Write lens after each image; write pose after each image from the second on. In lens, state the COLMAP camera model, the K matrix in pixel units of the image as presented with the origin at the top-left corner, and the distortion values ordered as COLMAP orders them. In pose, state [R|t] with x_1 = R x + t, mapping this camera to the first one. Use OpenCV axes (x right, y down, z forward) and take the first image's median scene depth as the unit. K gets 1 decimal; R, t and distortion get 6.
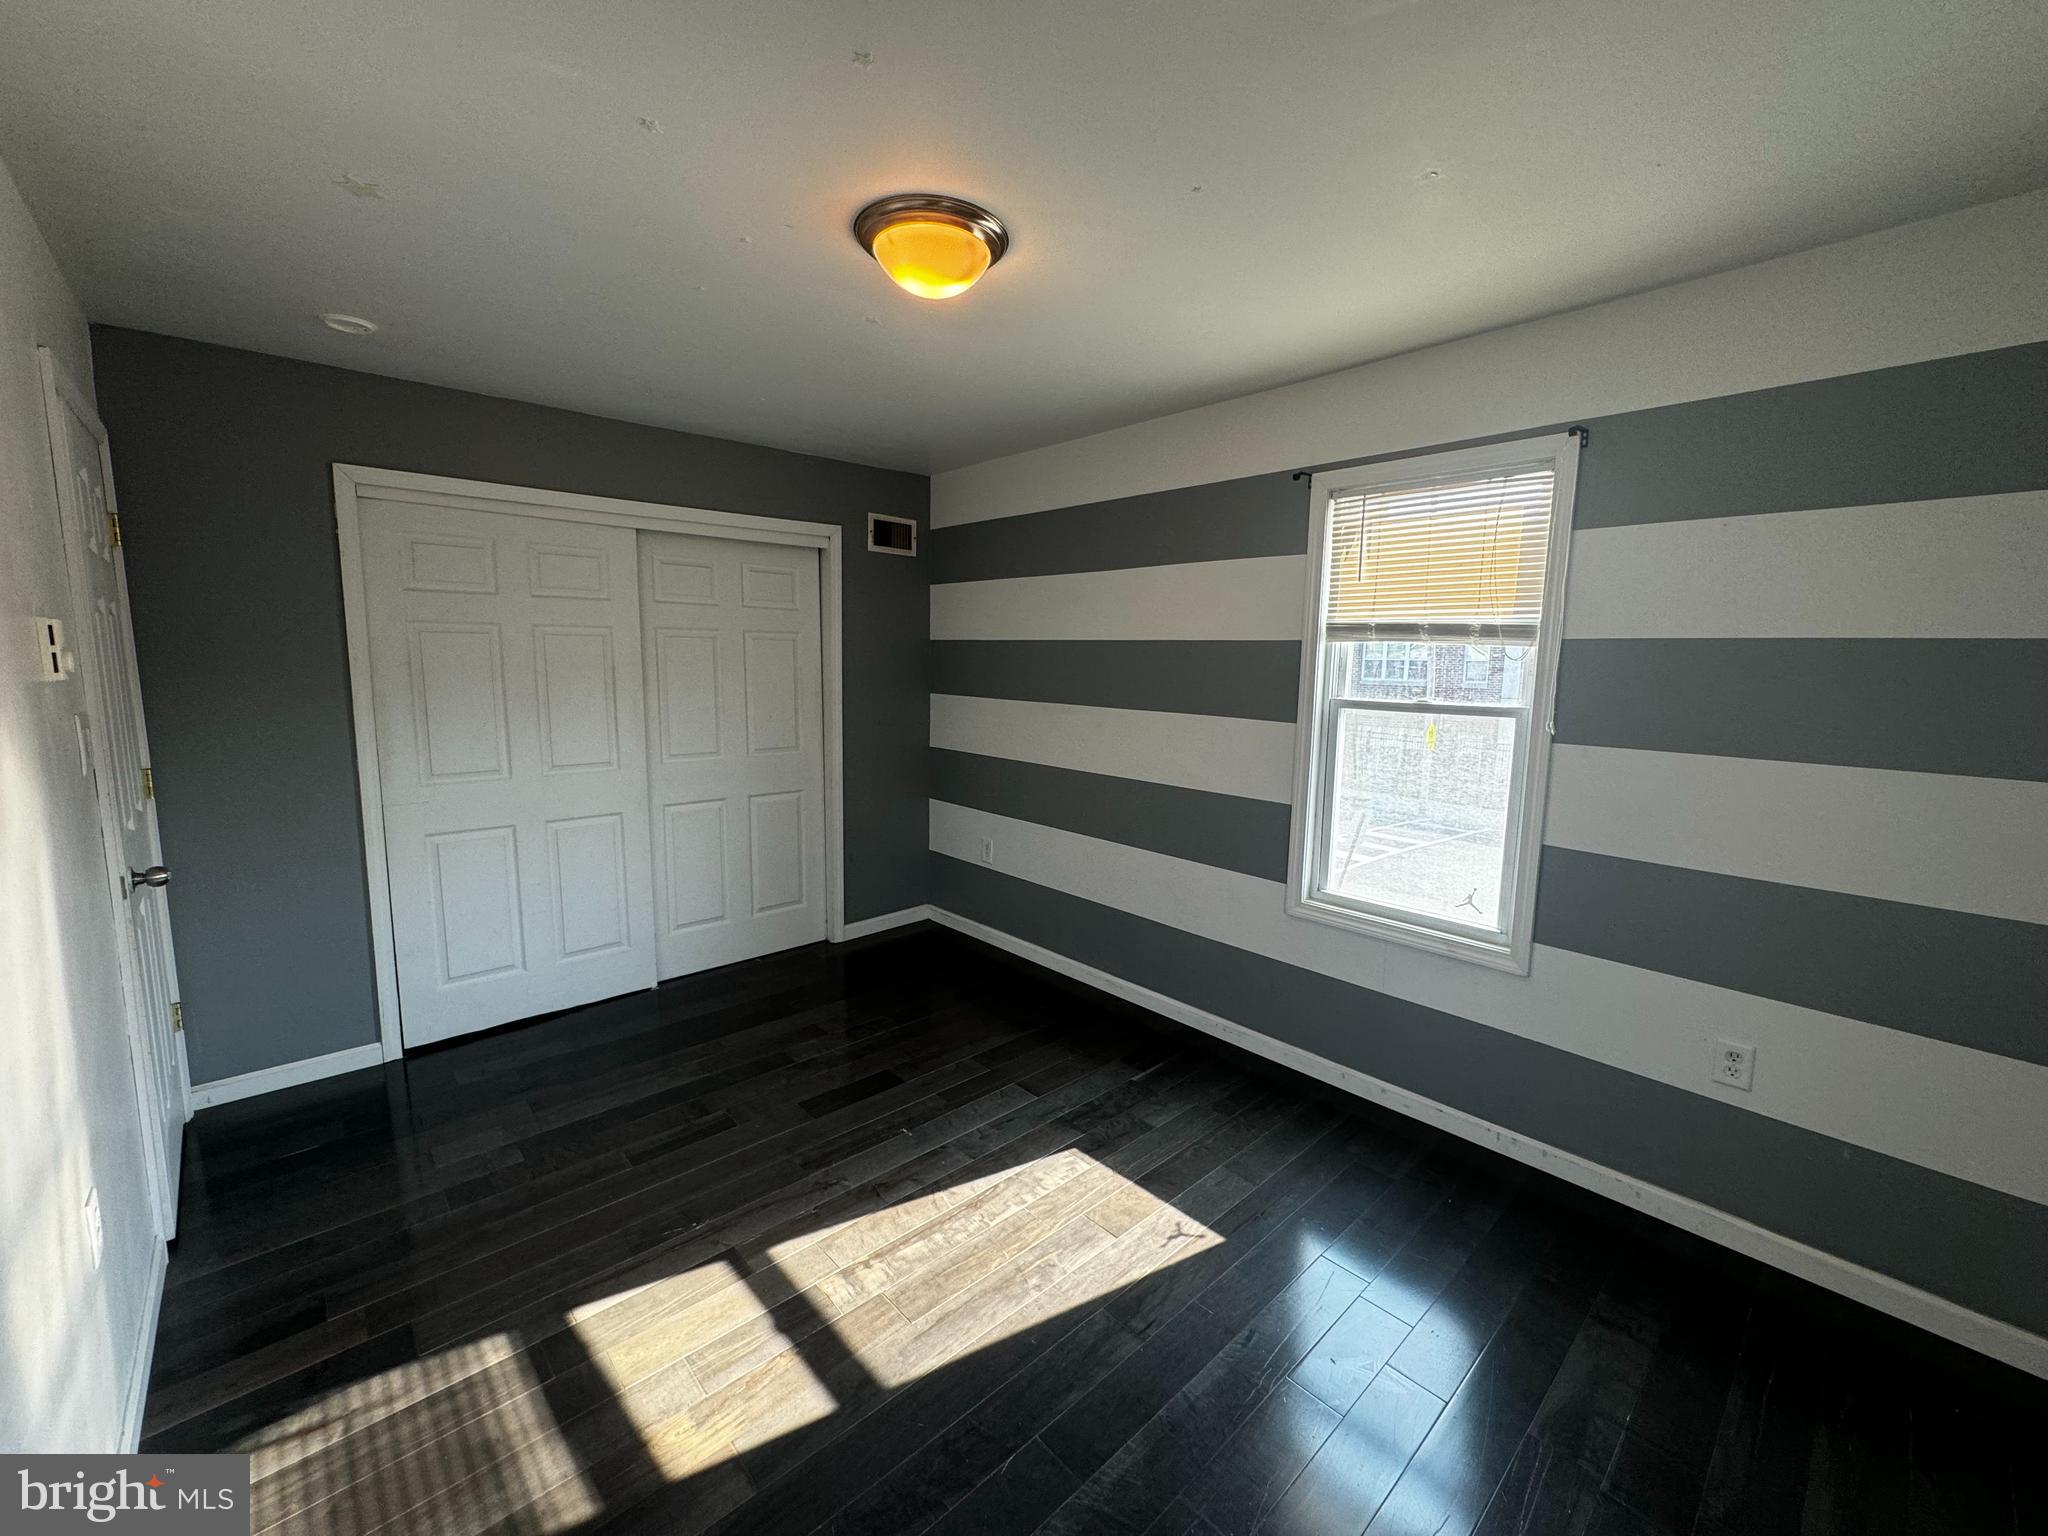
lens RADIAL K [[817.5, 0, 1025.9], [0, 817.5, 763.5], [0, 0, 1]] dist [-0.001233, -0.000334]
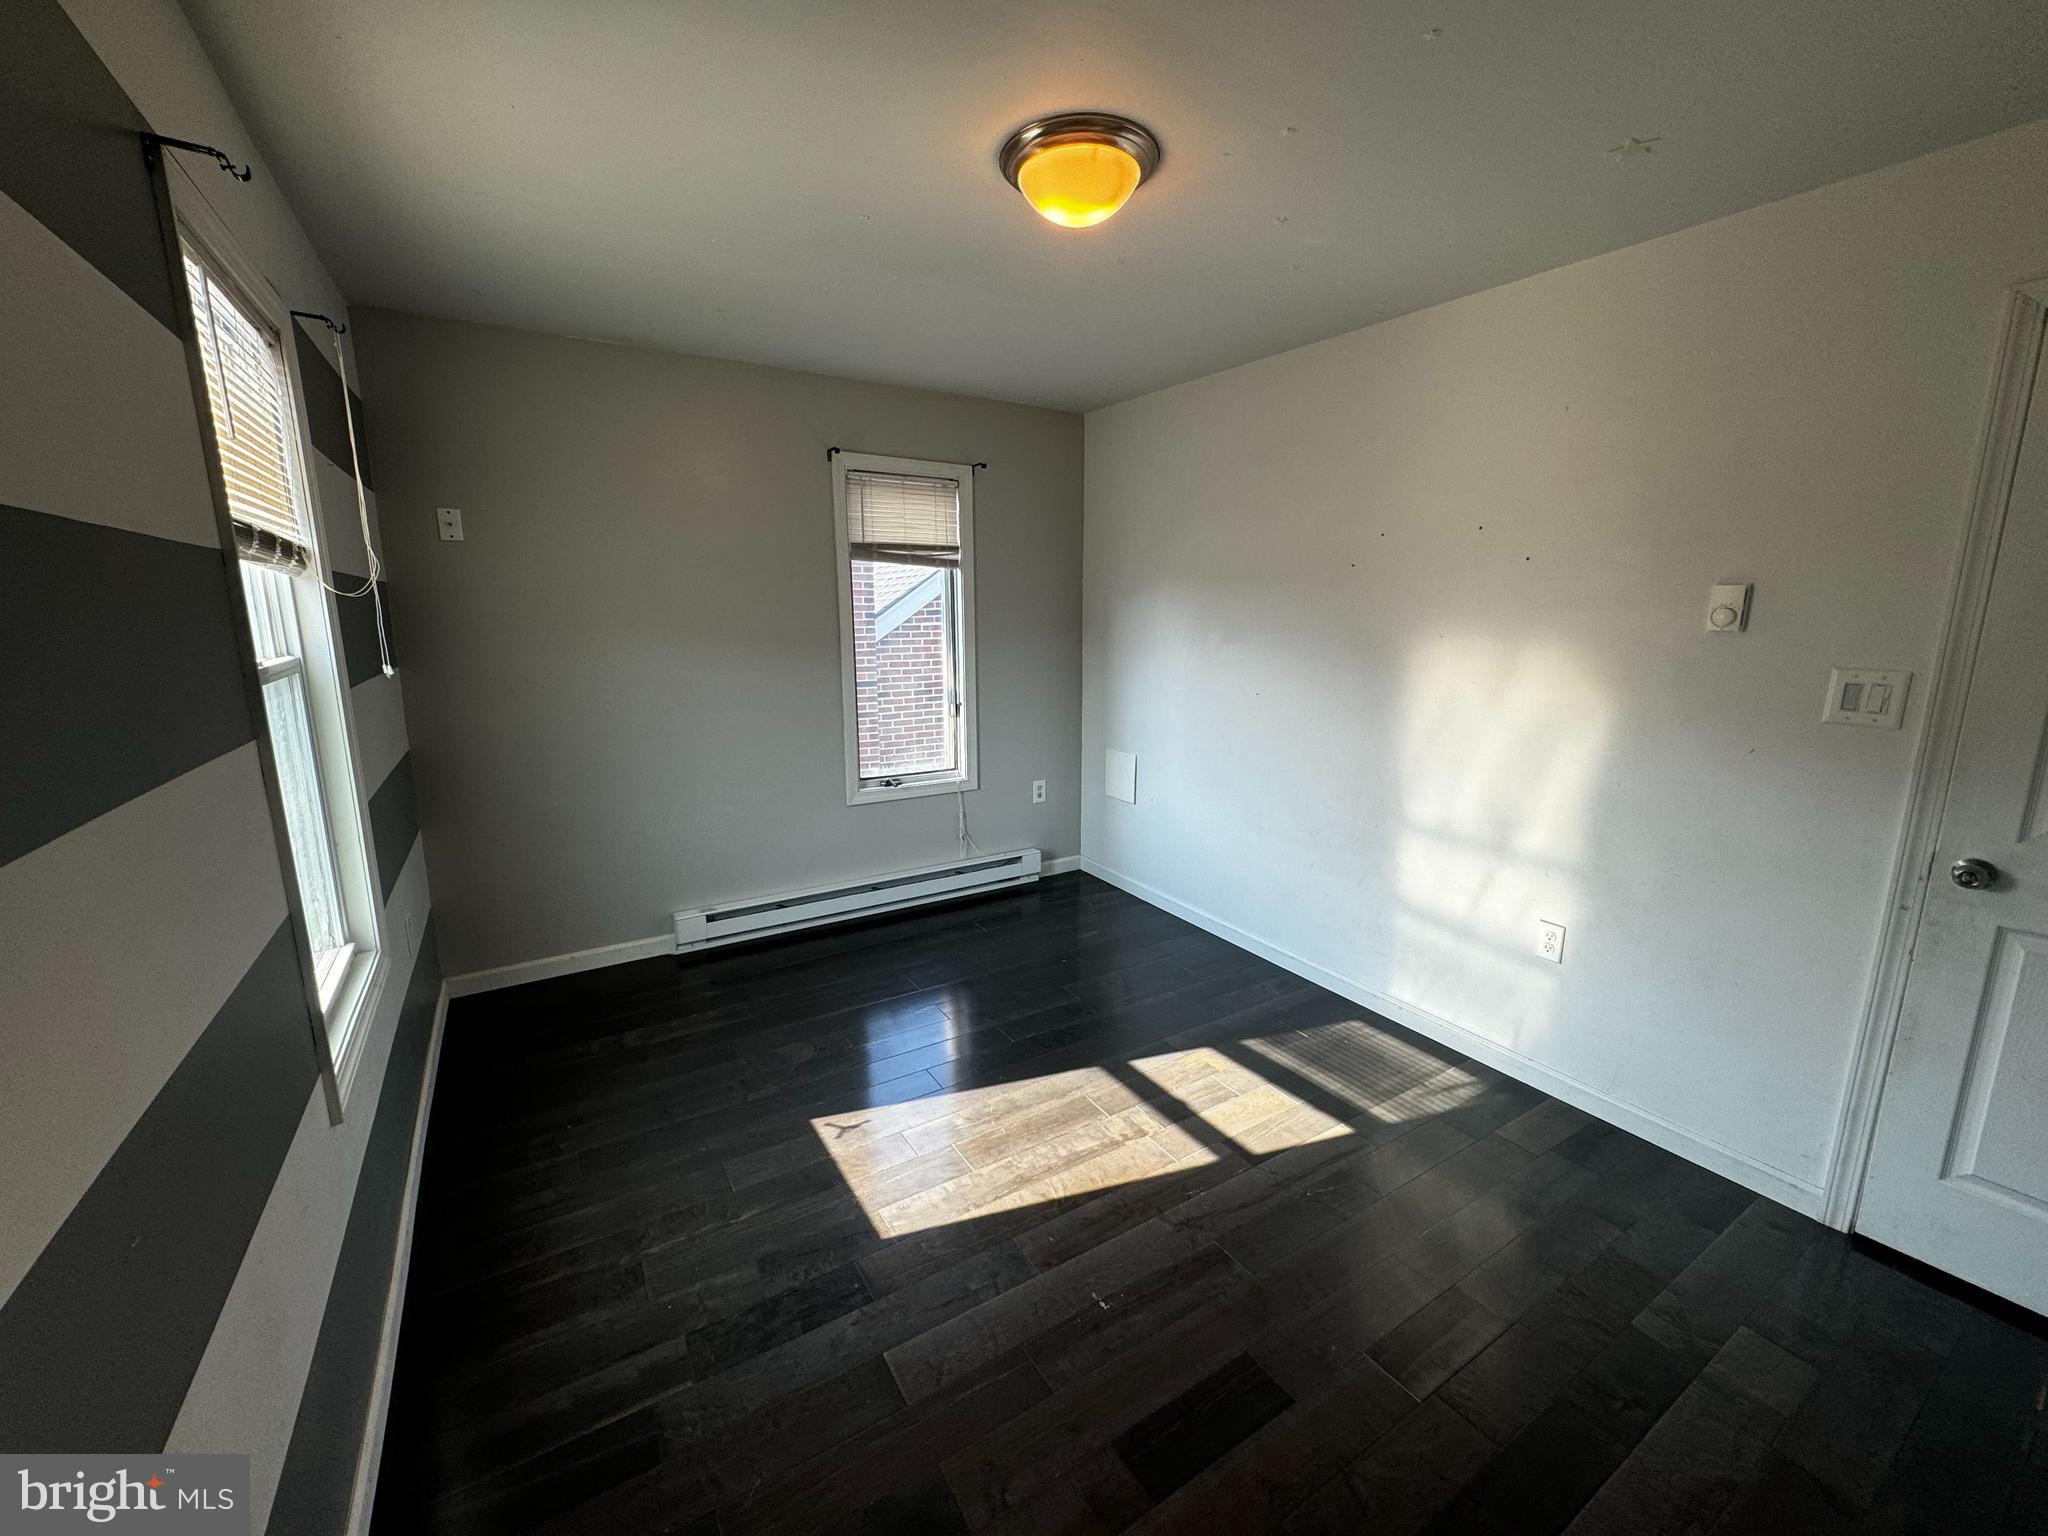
lens RADIAL K [[817.5, 0, 1025.0], [0, 817.5, 764.3], [0, 0, 1]] dist [-0.001233, -0.000334]
pose [[-0.982390, -0.051901, 0.179488, -0.226432], [0.008232, 0.947689, 0.319090, -0.243769], [-0.186659, 0.314948, -0.930573, 1.856607]]
